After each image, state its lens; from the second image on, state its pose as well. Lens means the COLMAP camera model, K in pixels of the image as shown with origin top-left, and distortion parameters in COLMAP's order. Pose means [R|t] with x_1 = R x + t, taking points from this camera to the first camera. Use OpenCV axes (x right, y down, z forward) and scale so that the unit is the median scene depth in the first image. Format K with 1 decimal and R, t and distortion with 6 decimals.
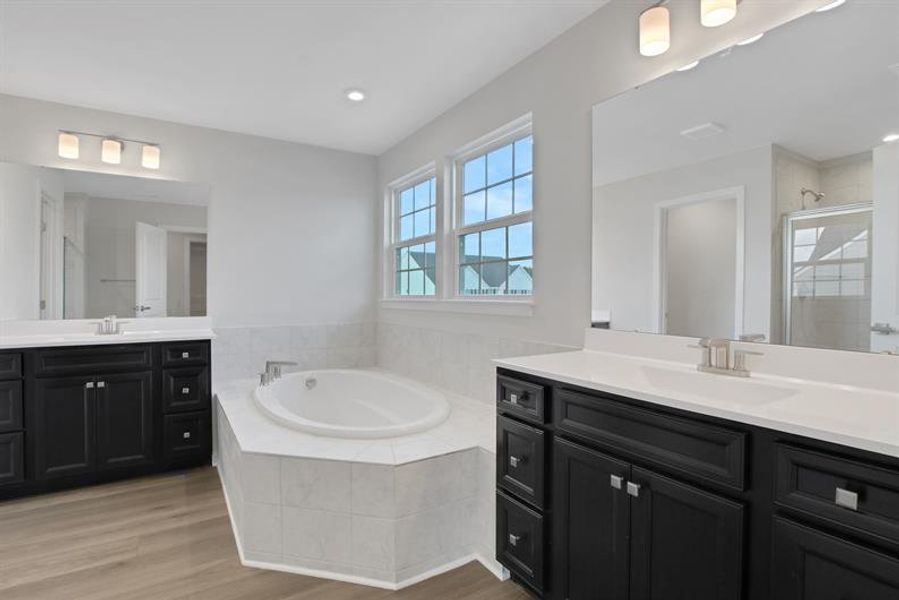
lens RADIAL K [[445.4, 0, 446.2], [0, 445.4, 298.2], [0, 0, 1]] dist [-0.003167, -0.000470]
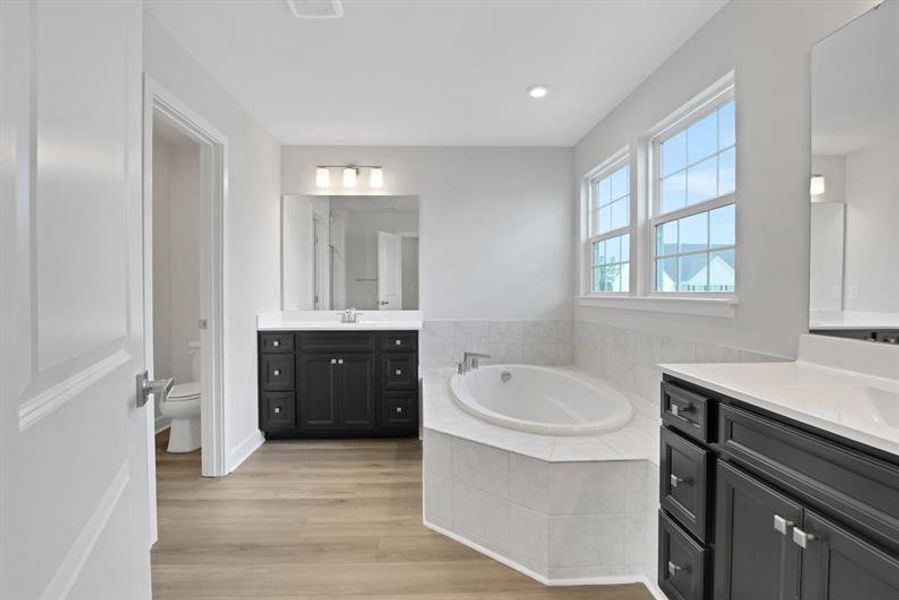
lens RADIAL K [[456.3, 0, 443.8], [0, 456.3, 303.0], [0, 0, 1]] dist [0.001439, 0.001472]
pose [[0.875508, 0.012567, -0.483040, 0.108638], [-0.004147, 0.999820, 0.018495, -0.000383], [0.483185, -0.014190, 0.875403, -0.005389]]
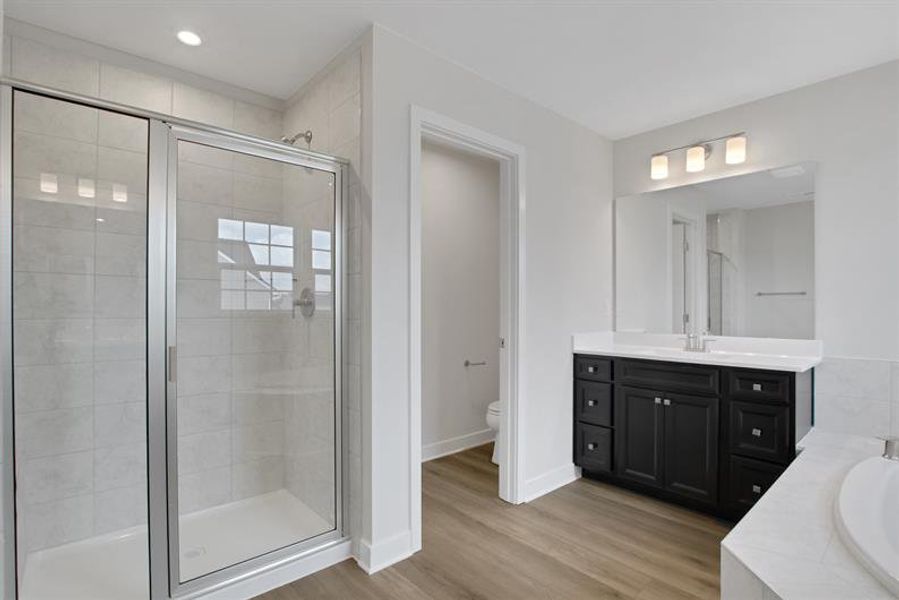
lens RADIAL K [[445.0, 0, 445.2], [0, 445.0, 307.3], [0, 0, 1]] dist [-0.026118, 0.000138]
pose [[0.163394, -0.000102, -0.986561, 0.089848], [-0.009408, 0.999954, -0.001662, -0.007124], [0.986516, 0.009554, 0.163386, 0.336104]]
